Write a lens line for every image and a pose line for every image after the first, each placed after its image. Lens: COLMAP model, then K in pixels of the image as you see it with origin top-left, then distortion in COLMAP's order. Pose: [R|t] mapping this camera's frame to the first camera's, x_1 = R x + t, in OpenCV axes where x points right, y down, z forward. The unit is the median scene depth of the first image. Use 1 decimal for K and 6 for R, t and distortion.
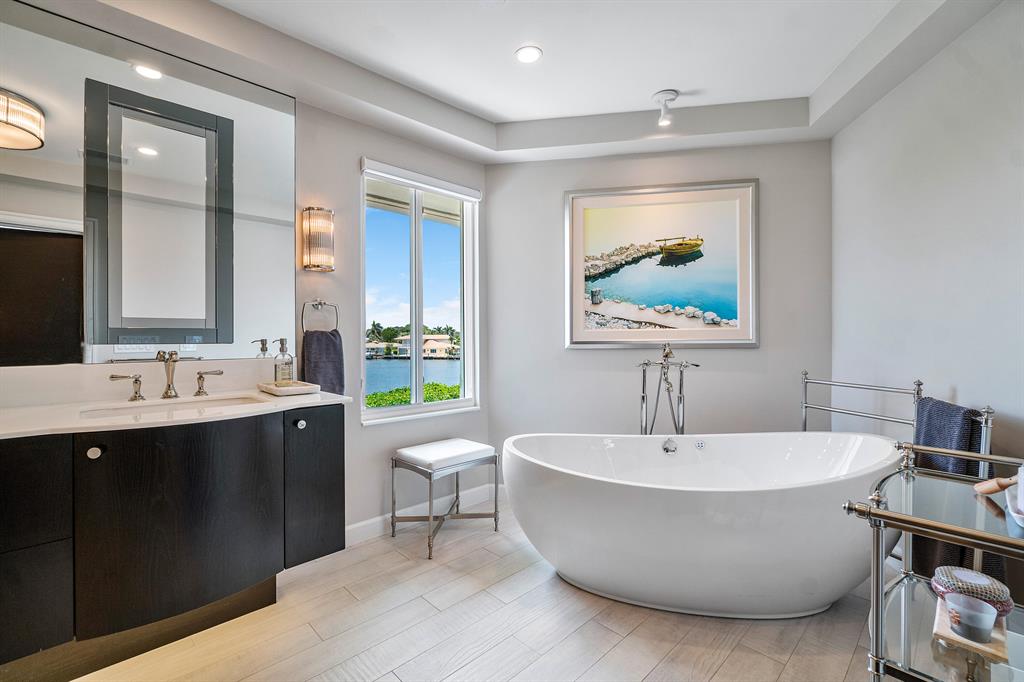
lens RADIAL K [[445.0, 0, 511.8], [0, 445.0, 343.7], [0, 0, 1]] dist [-0.003242, 0.000117]
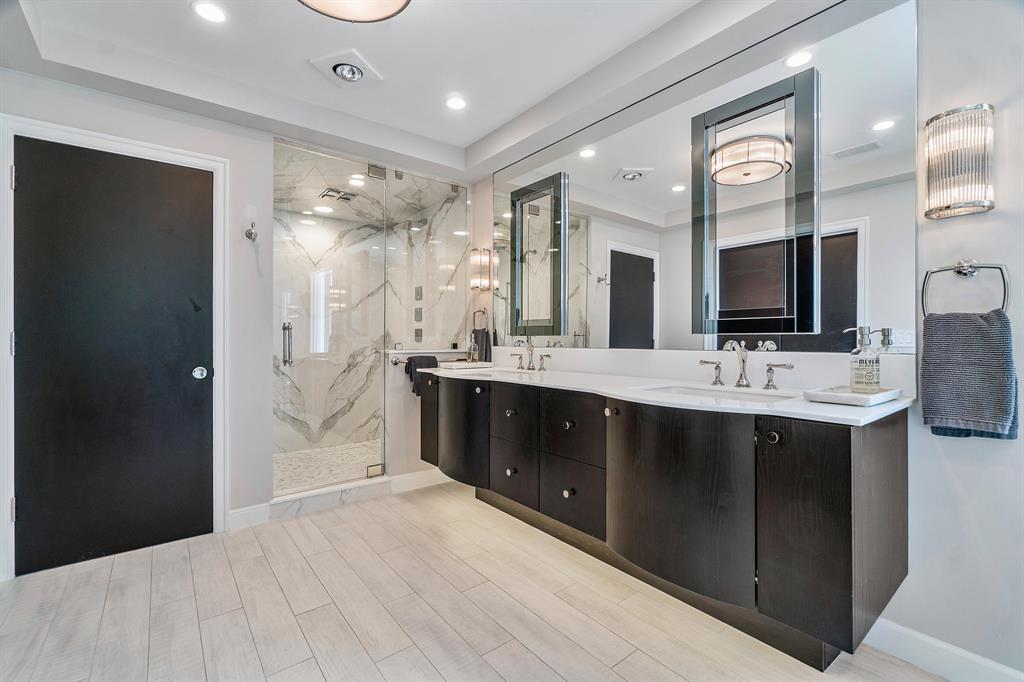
lens RADIAL K [[445.0, 0, 513.4], [0, 445.0, 339.8], [0, 0, 1]] dist [-0.003242, 0.000117]
pose [[-0.113658, 0.007852, -0.993489, 0.298678], [-0.006432, 0.999942, 0.008639, 0.007649], [0.993499, 0.007372, -0.113601, 0.572449]]
